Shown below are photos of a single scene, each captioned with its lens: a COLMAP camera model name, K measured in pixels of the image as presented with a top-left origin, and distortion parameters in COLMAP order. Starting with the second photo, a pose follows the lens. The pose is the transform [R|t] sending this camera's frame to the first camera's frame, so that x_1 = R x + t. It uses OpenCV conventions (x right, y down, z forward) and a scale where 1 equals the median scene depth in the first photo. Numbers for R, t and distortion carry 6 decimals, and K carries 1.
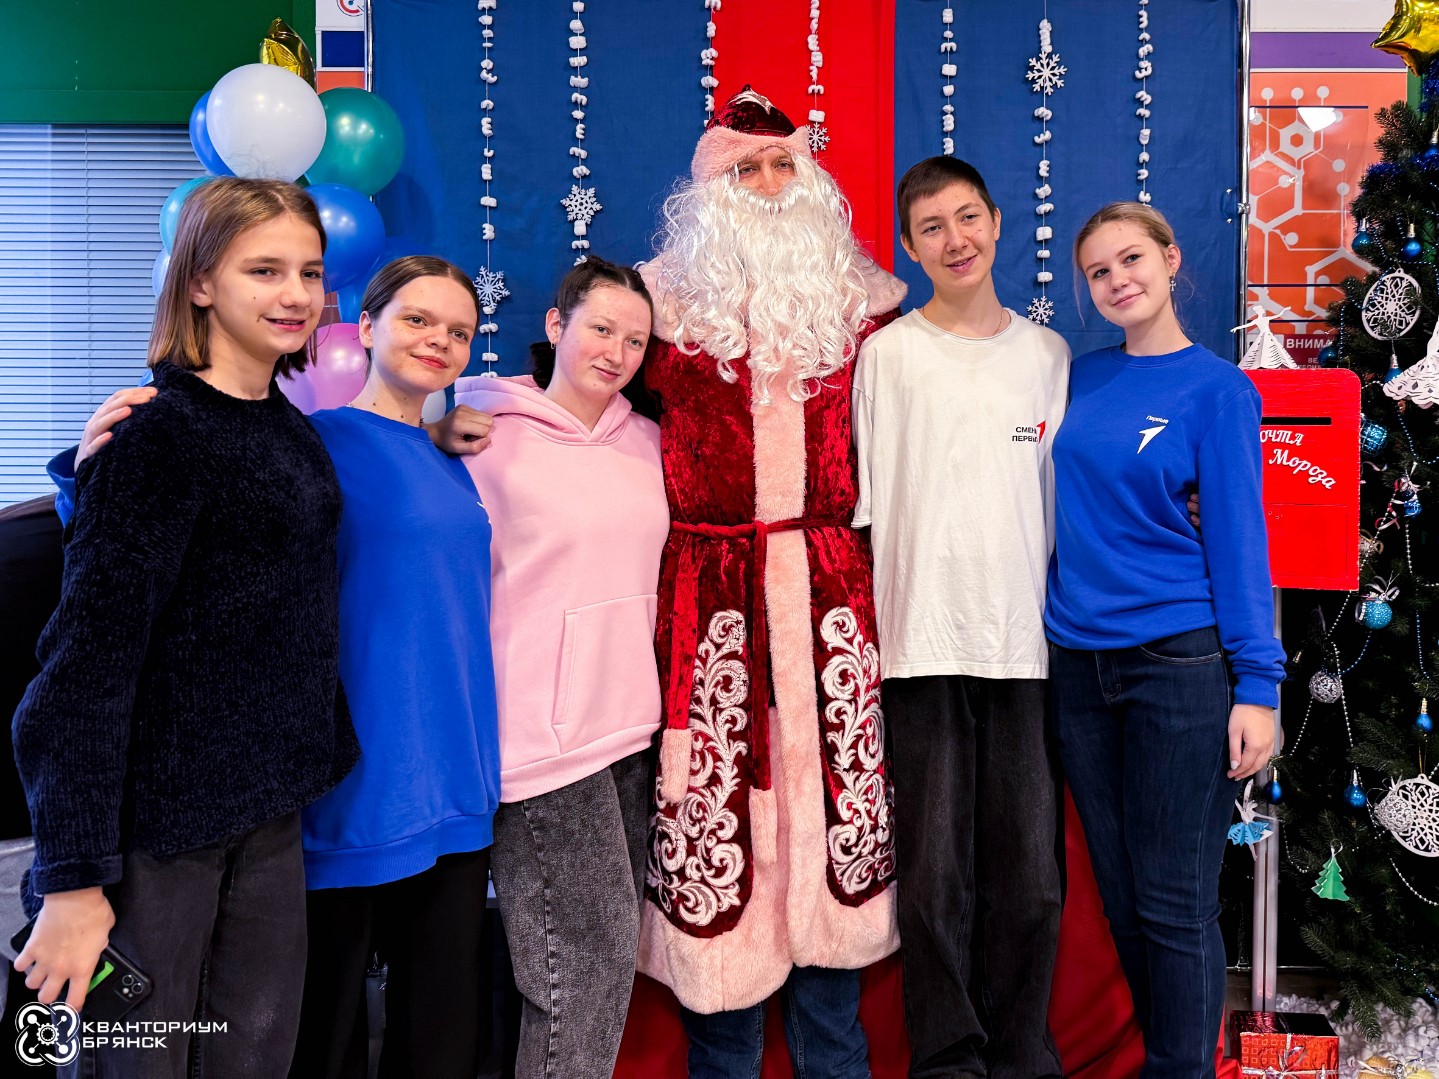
lens RADIAL K [[1030.1, 0, 719.2], [0, 1030.1, 537.7], [0, 0, 1]] dist [0.008341, 0.004394]
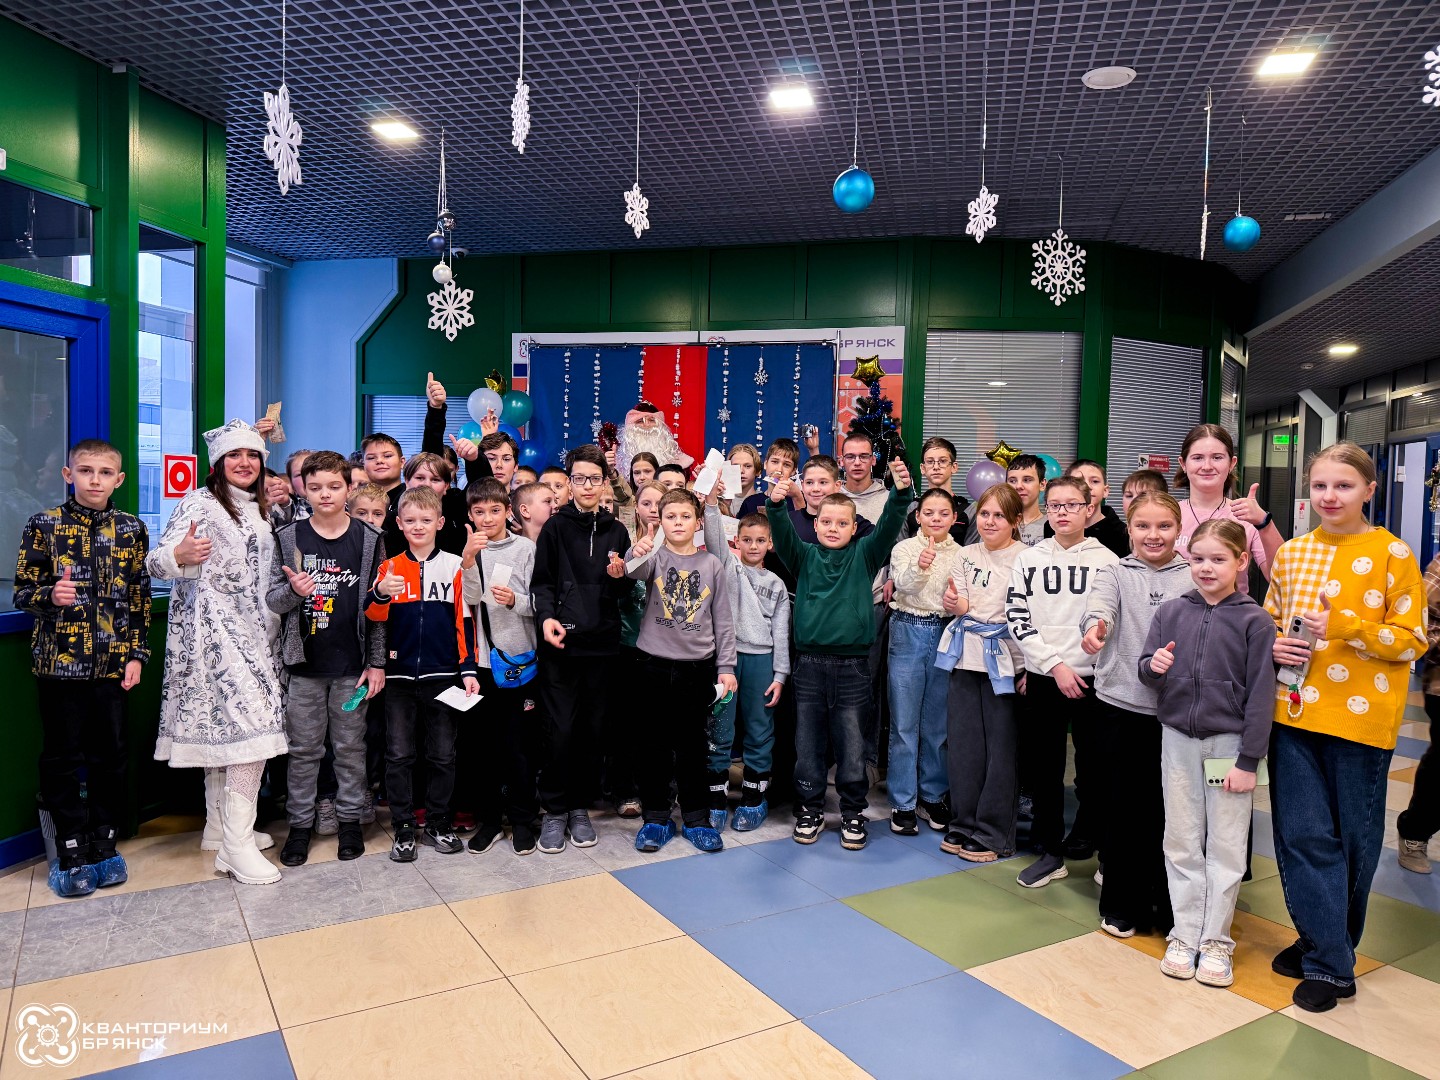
lens RADIAL K [[1030.9, 0, 721.6], [0, 1030.9, 543.8], [0, 0, 1]] dist [0.008341, 0.004394]
pose [[0.959163, 0.034493, -0.280742, 0.972418], [-0.037110, 0.999303, -0.004011, -0.011492], [0.280408, 0.014265, 0.959775, -1.546308]]
